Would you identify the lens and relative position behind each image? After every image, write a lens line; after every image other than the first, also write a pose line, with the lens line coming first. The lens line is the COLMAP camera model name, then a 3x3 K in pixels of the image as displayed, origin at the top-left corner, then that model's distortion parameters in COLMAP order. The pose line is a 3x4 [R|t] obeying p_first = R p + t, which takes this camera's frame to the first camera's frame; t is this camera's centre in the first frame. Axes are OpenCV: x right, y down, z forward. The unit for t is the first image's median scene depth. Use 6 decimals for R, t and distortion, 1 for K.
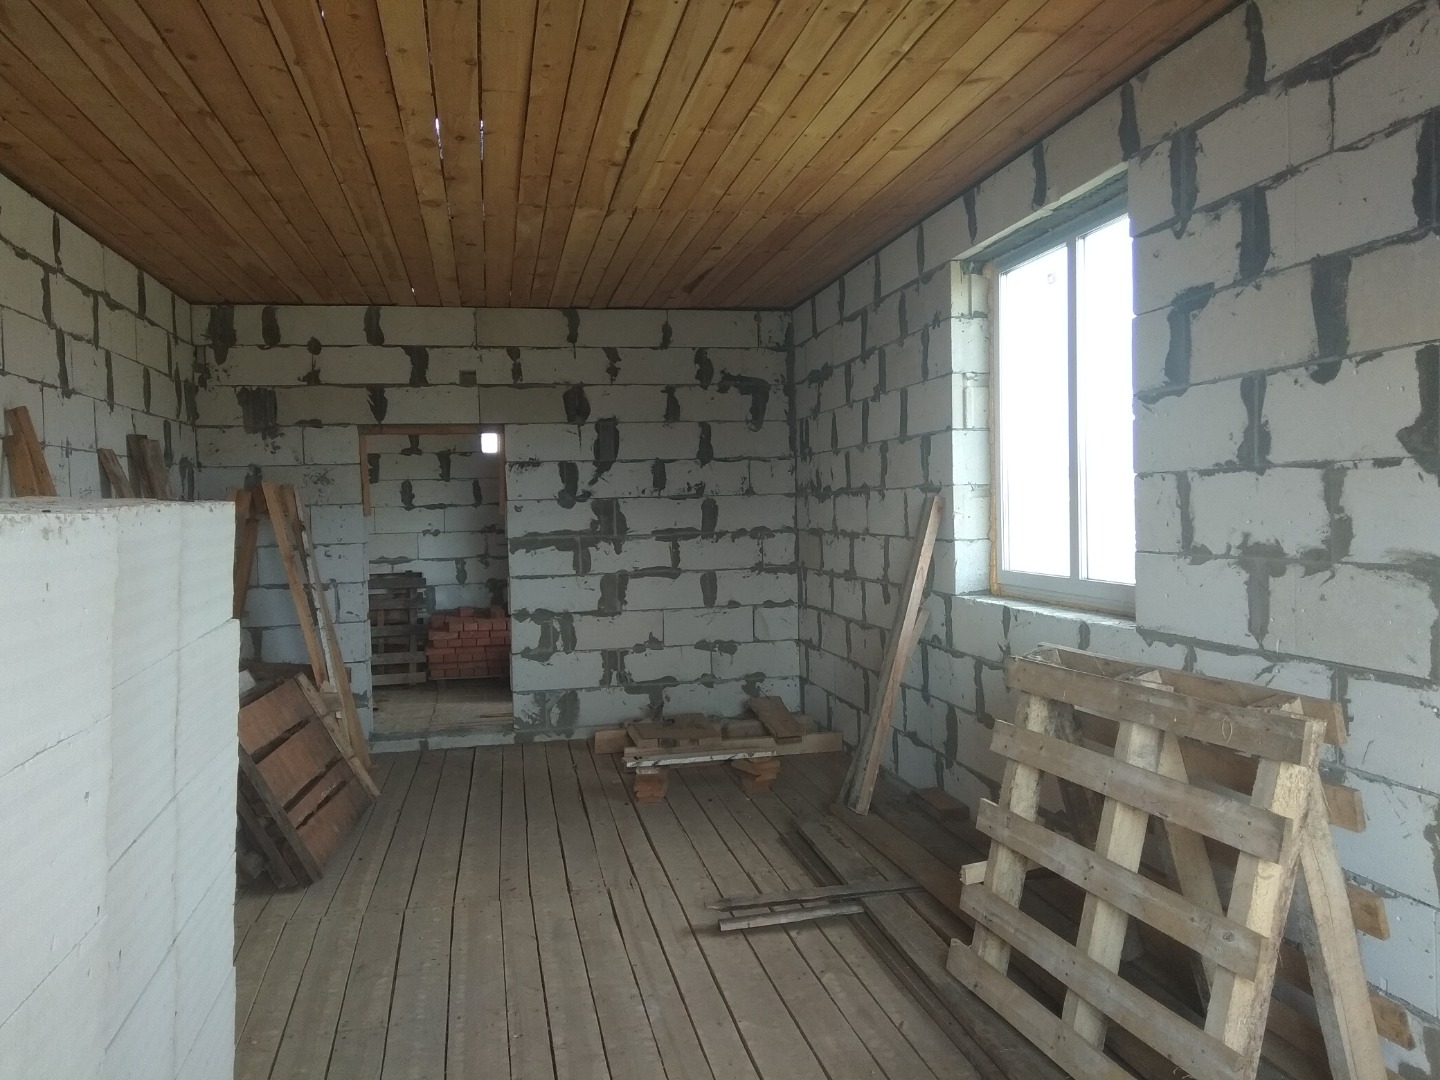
lens RADIAL K [[1155.3, 0, 726.4], [0, 1155.3, 538.0], [0, 0, 1]] dist [0.088969, -0.124380]
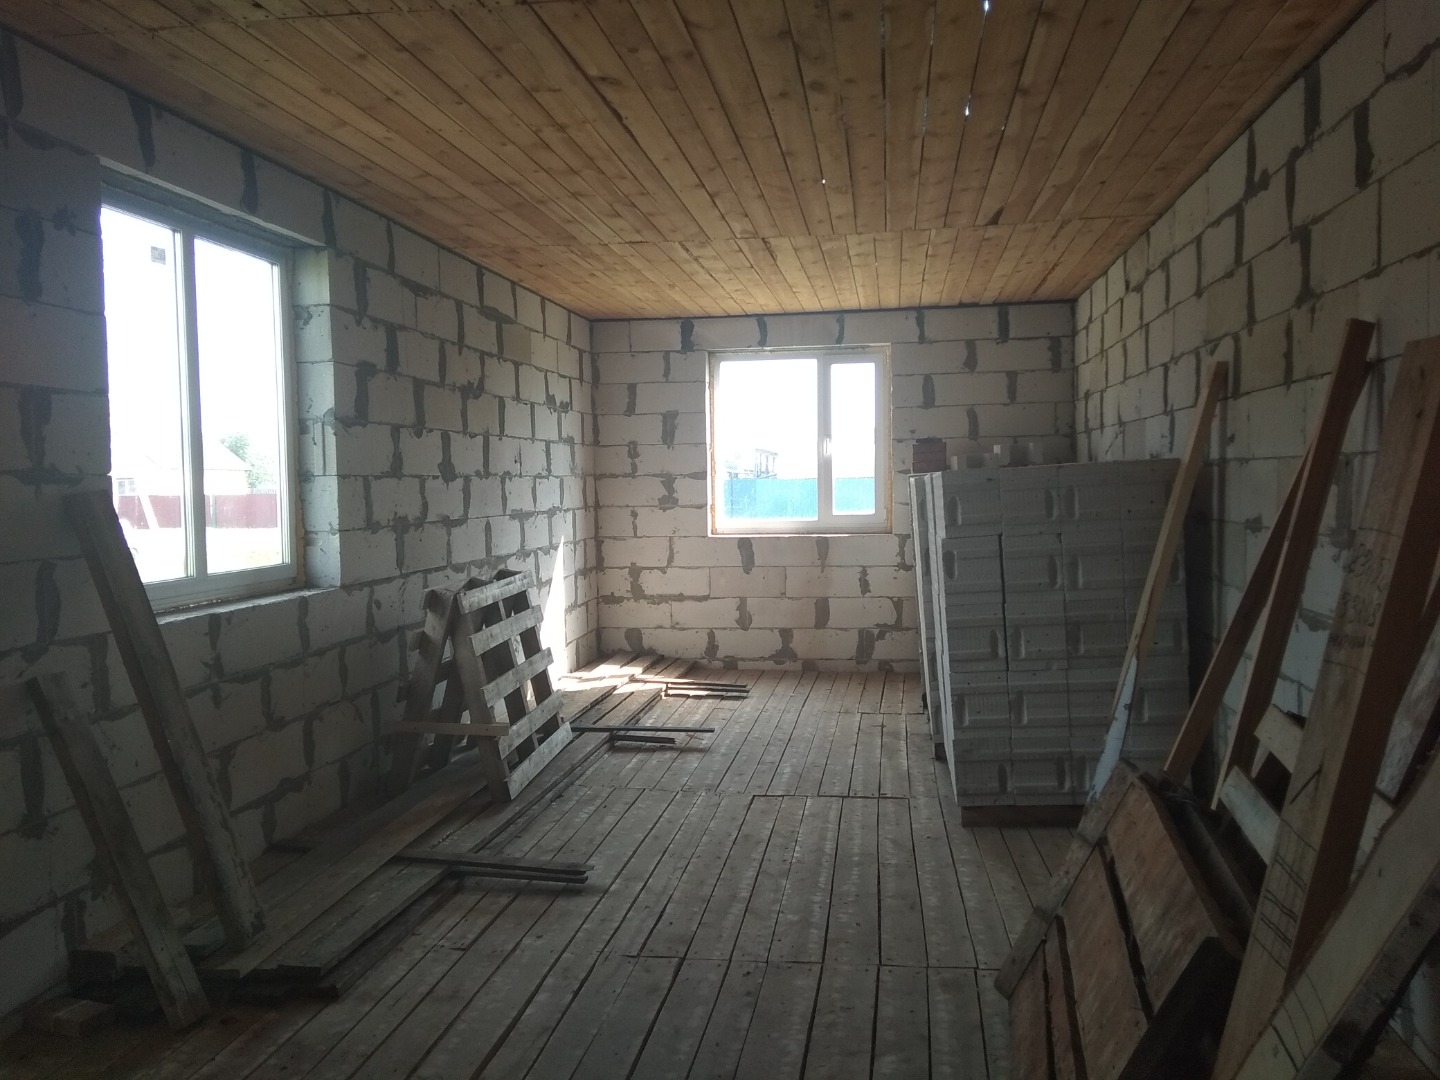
lens RADIAL K [[1155.3, 0, 718.6], [0, 1155.3, 541.3], [0, 0, 1]] dist [0.088969, -0.124380]
pose [[-0.937147, 0.022173, 0.348229, -0.573377], [0.049610, 0.996308, 0.070072, -0.053065], [-0.345390, 0.082944, -0.934787, 2.218252]]
